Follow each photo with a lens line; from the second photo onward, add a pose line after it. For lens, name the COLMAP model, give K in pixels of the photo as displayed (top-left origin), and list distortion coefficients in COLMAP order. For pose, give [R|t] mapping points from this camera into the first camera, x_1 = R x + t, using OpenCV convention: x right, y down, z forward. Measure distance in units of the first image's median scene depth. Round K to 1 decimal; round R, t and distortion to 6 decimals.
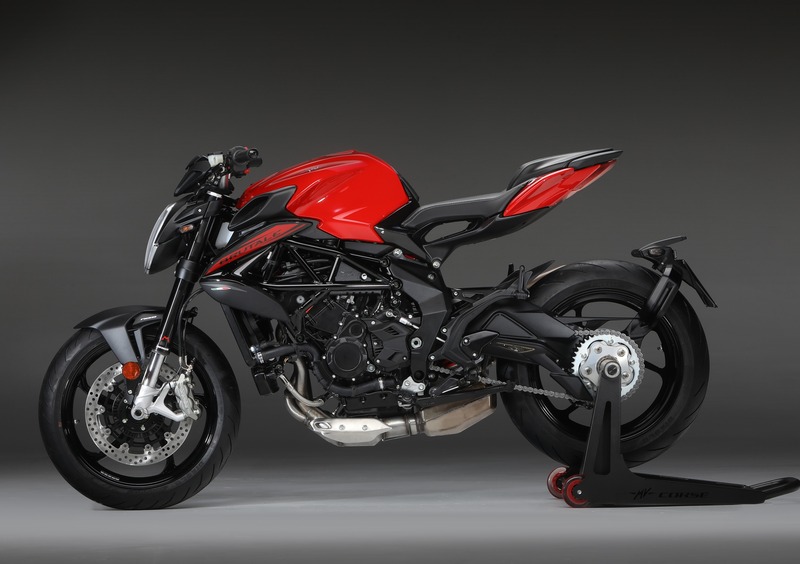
lens RADIAL K [[3861.6, 0, 400.0], [0, 3861.6, 282.0], [0, 0, 1]] dist [-0.105378, 1.170606]
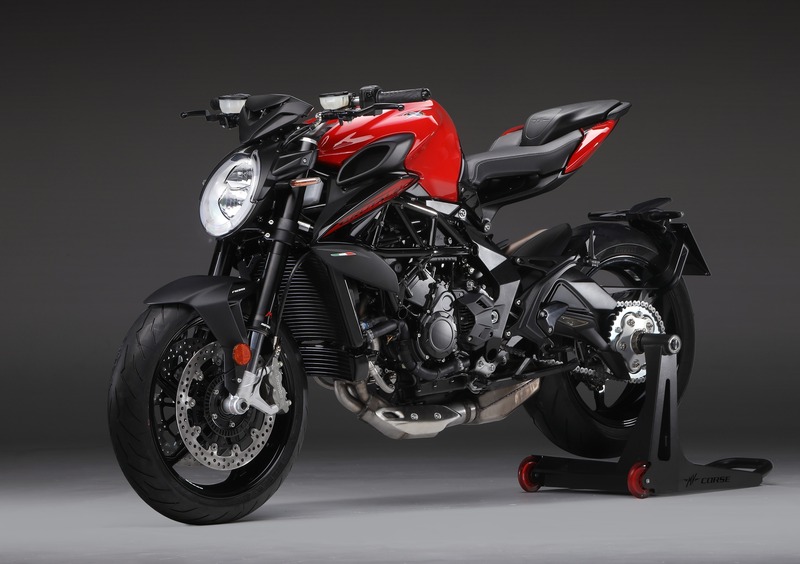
lens RADIAL K [[3861.6, 0, 400.0], [0, 3861.6, 282.0], [0, 0, 1]] dist [-0.105378, 1.170606]
pose [[0.720781, -0.002769, 0.693158, -0.611147], [-0.000991, 0.999987, 0.005025, 0.003491], [-0.693163, -0.004309, 0.720768, 0.385717]]
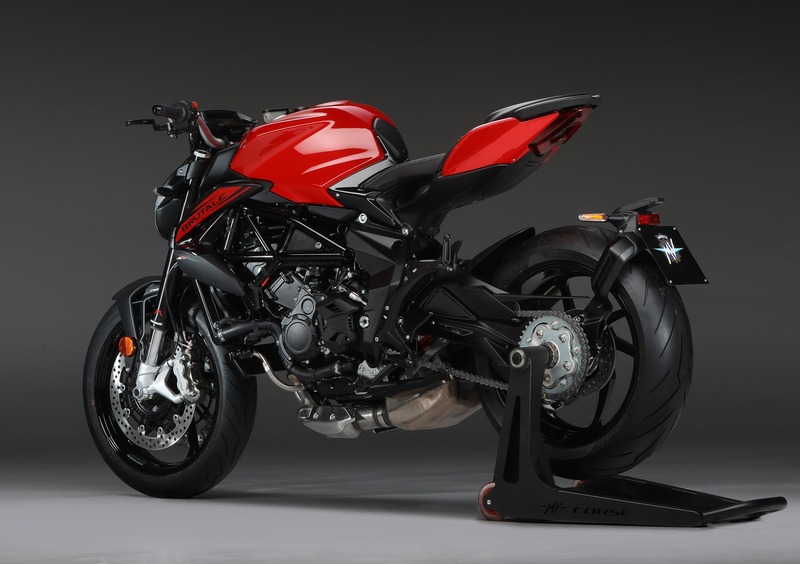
lens RADIAL K [[3861.6, 0, 400.0], [0, 3861.6, 282.0], [0, 0, 1]] dist [-0.105378, 1.170606]
pose [[0.780301, 0.012152, -0.625286, 0.552303], [0.000054, 0.999810, 0.019499, -0.010159], [0.625404, -0.015249, 0.780152, 0.324061]]
